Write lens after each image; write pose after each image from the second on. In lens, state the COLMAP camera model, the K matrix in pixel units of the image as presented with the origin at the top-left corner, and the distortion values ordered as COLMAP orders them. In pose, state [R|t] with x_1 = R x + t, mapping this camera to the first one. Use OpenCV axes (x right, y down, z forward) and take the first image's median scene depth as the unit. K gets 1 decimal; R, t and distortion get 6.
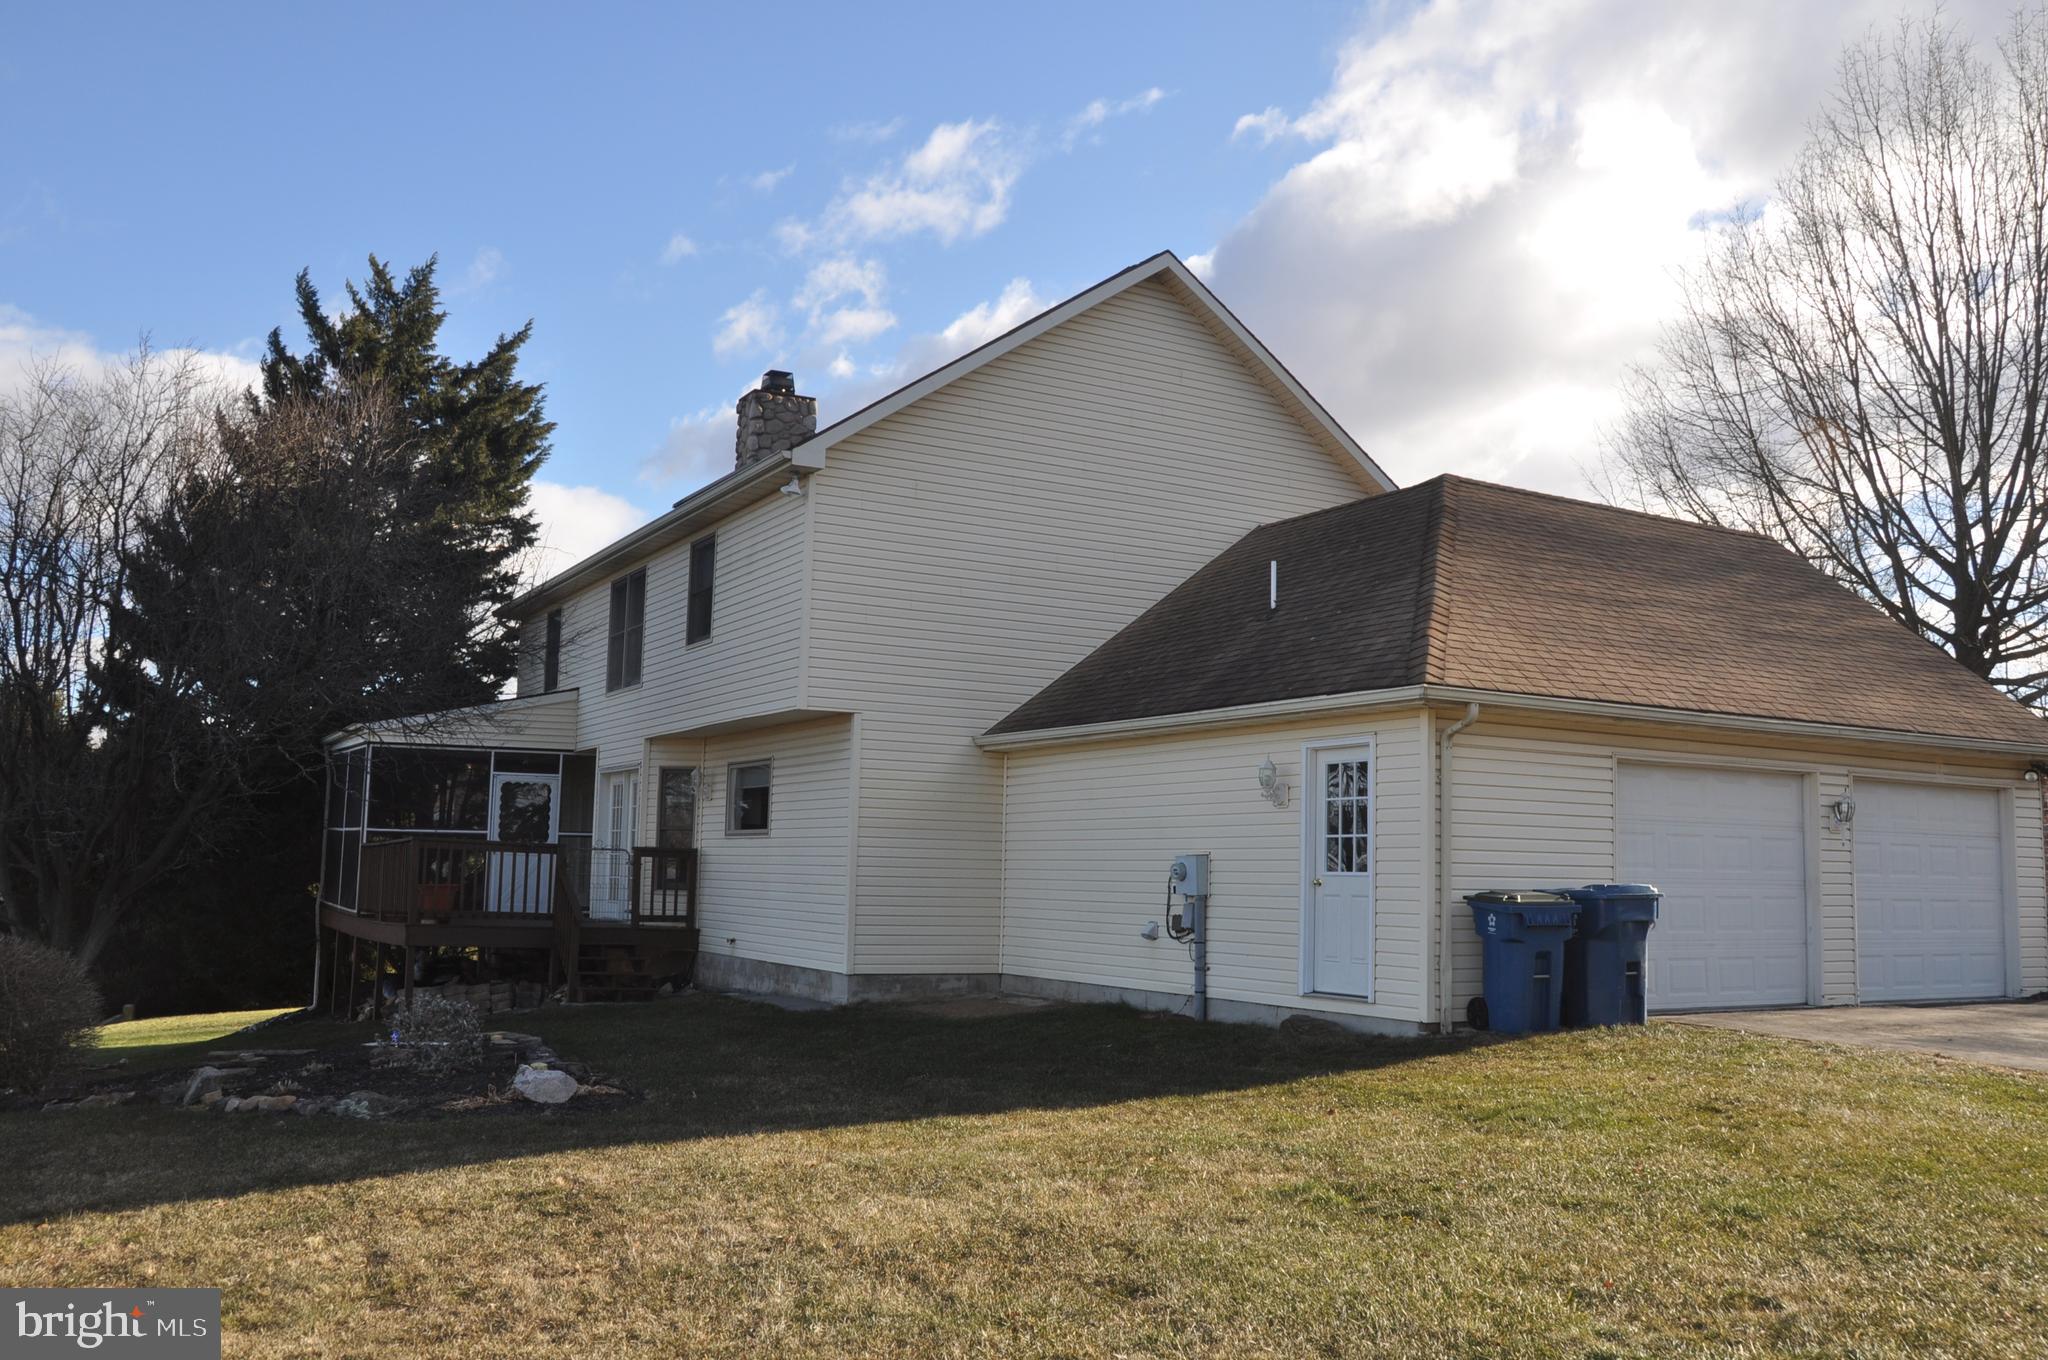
lens RADIAL K [[1768.7, 0, 1025.1], [0, 1768.7, 660.1], [0, 0, 1]] dist [-0.102527, 0.164095]
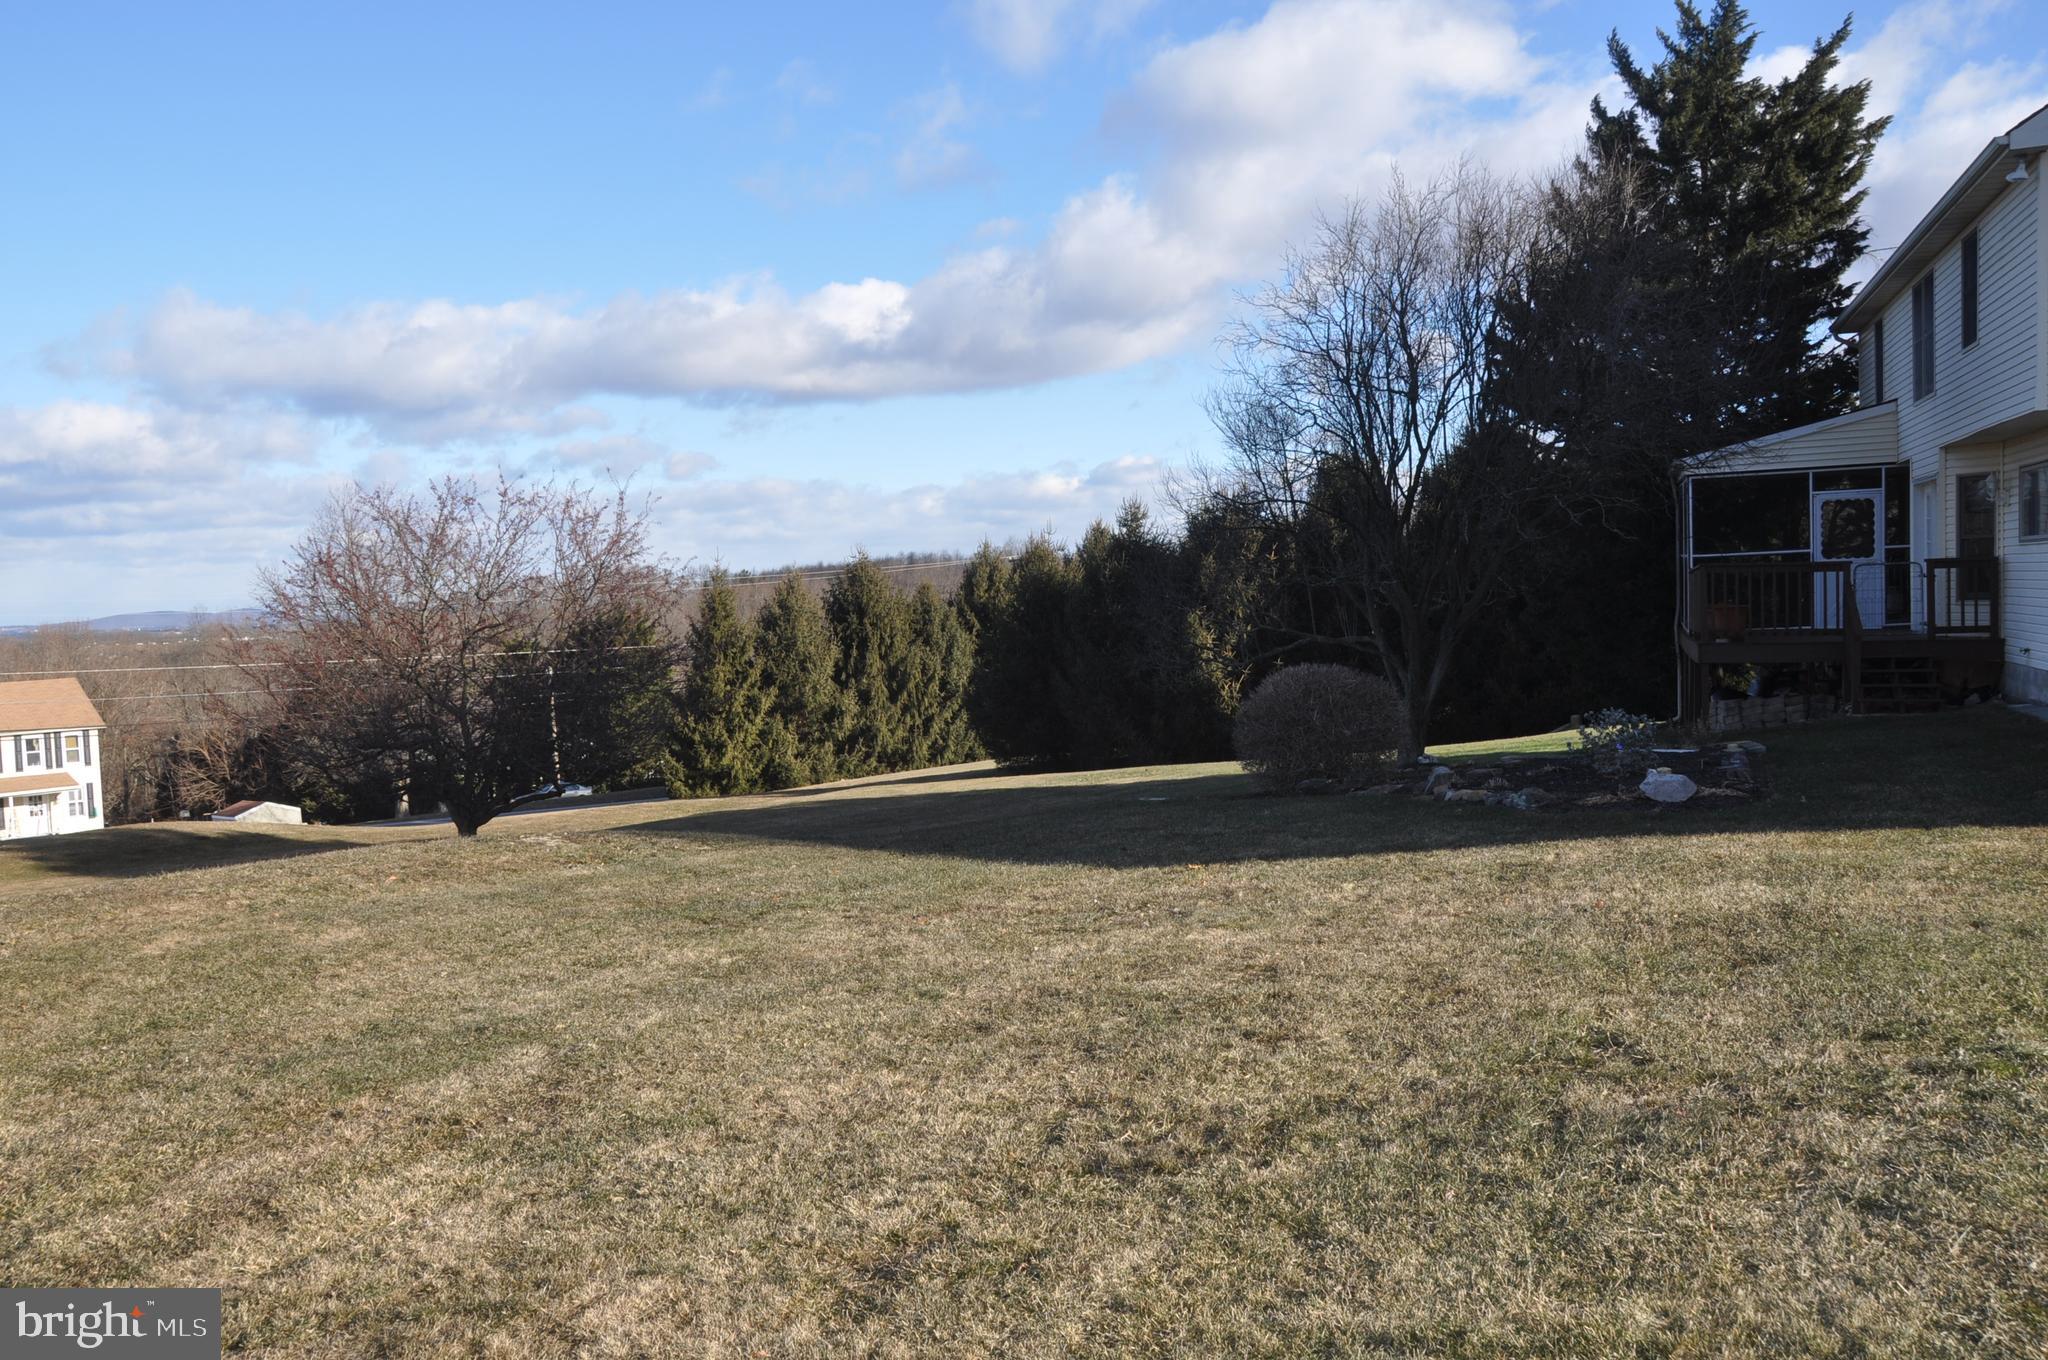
lens RADIAL K [[1768.7, 0, 1025.1], [0, 1768.7, 660.1], [0, 0, 1]] dist [-0.102527, 0.164095]
pose [[0.679095, -0.018492, -0.733817, 0.142751], [0.138511, 0.984952, 0.103362, -0.009374], [0.720863, -0.171835, 0.671438, -0.036322]]
